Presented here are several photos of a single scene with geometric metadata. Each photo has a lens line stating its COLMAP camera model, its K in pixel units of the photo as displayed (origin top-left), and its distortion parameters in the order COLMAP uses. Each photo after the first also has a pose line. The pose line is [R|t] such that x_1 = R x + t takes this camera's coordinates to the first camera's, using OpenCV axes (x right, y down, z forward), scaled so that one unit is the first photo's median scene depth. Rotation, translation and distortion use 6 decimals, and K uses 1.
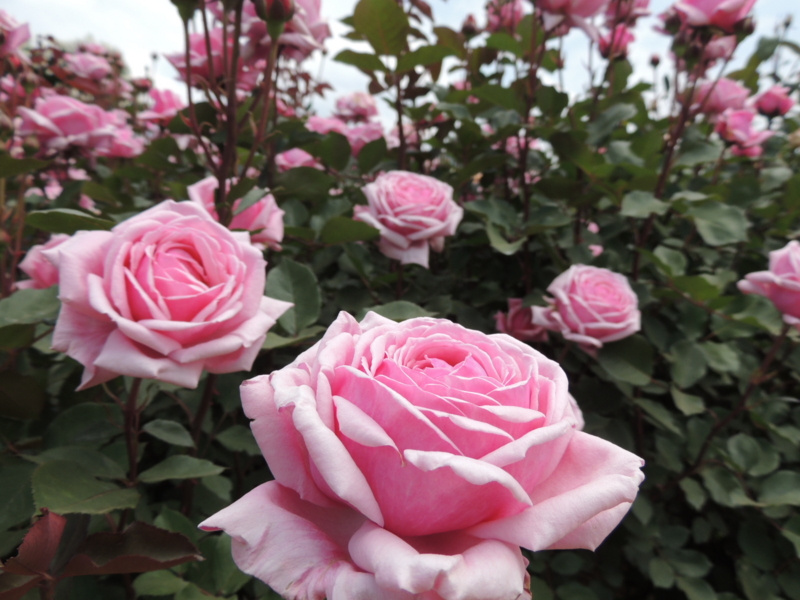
lens RADIAL K [[646.6, 0, 397.8], [0, 646.6, 301.0], [0, 0, 1]] dist [-0.011445, 0.004219]
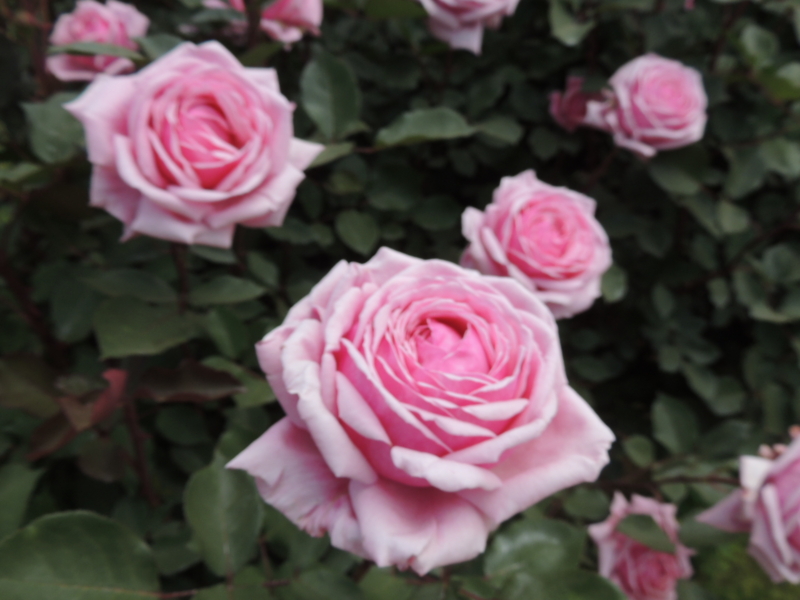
lens RADIAL K [[646.6, 0, 401.4], [0, 646.6, 303.1], [0, 0, 1]] dist [-0.011445, 0.004219]
pose [[0.995507, 0.069960, -0.063812, 0.040508], [-0.035943, 0.902648, 0.428875, -0.246929], [0.087604, -0.424655, 0.901107, 0.035482]]
